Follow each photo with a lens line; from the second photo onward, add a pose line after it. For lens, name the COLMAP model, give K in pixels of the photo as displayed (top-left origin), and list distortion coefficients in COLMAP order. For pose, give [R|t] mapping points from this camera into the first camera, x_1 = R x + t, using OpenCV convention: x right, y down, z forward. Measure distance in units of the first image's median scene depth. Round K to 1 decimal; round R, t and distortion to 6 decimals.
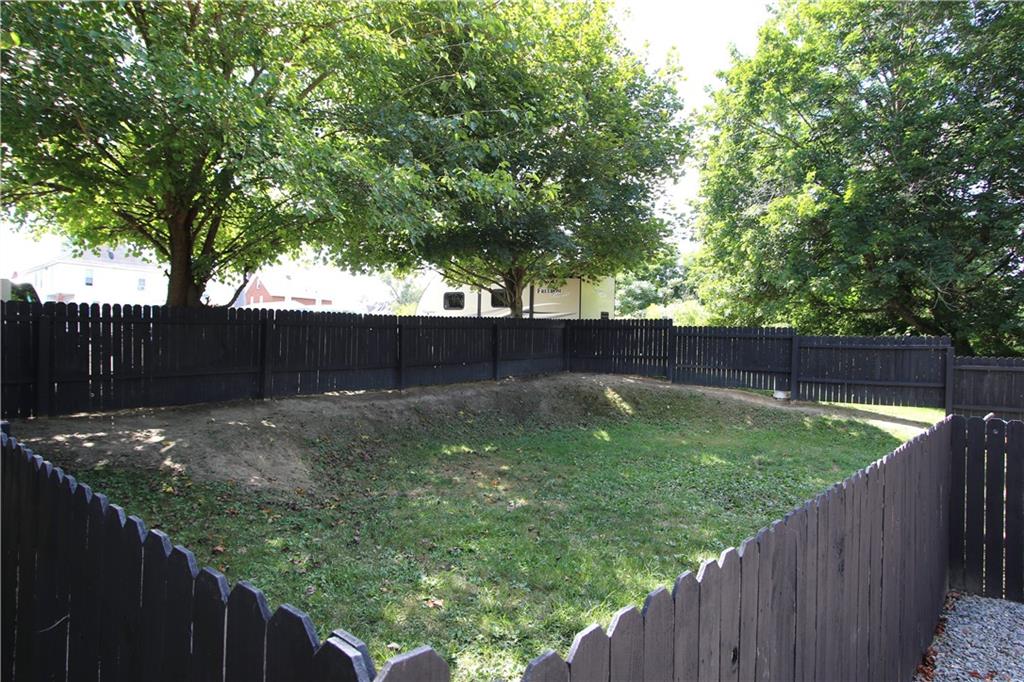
lens RADIAL K [[589.1, 0, 512.0], [0, 589.1, 341.0], [0, 0, 1]] dist [-0.019904, 0.000937]
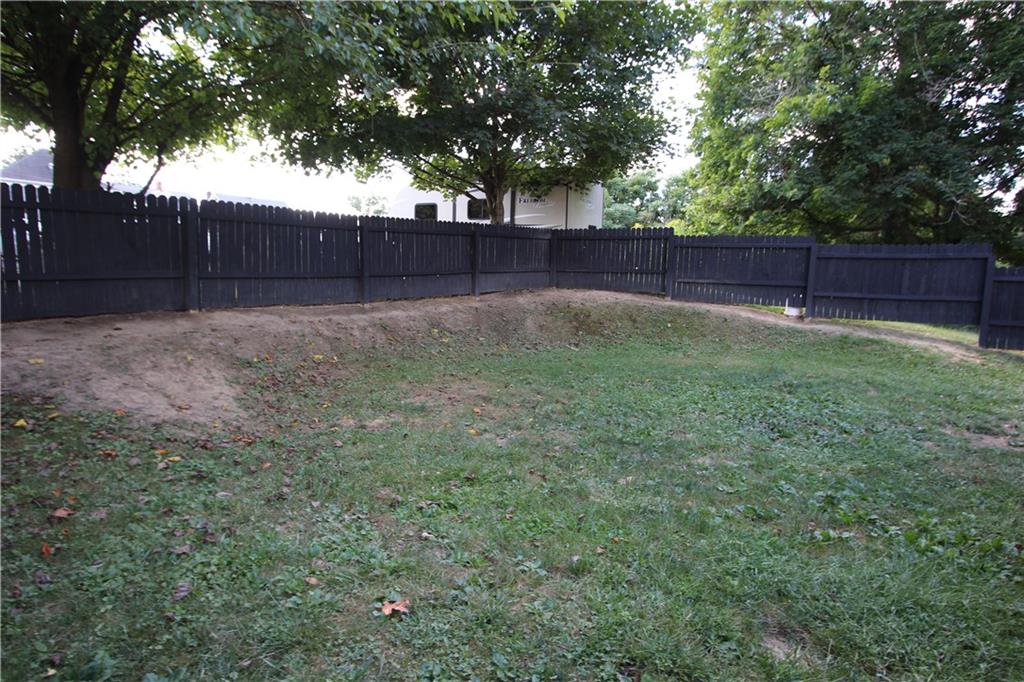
lens RADIAL K [[602.6, 0, 512.0], [0, 602.6, 341.0], [0, 0, 1]] dist [-0.018410, 0.001568]
pose [[0.999169, -0.003426, 0.040619, -0.014473], [-0.001548, 0.992554, 0.121794, 0.041749], [-0.040734, -0.121756, 0.991724, 0.170353]]
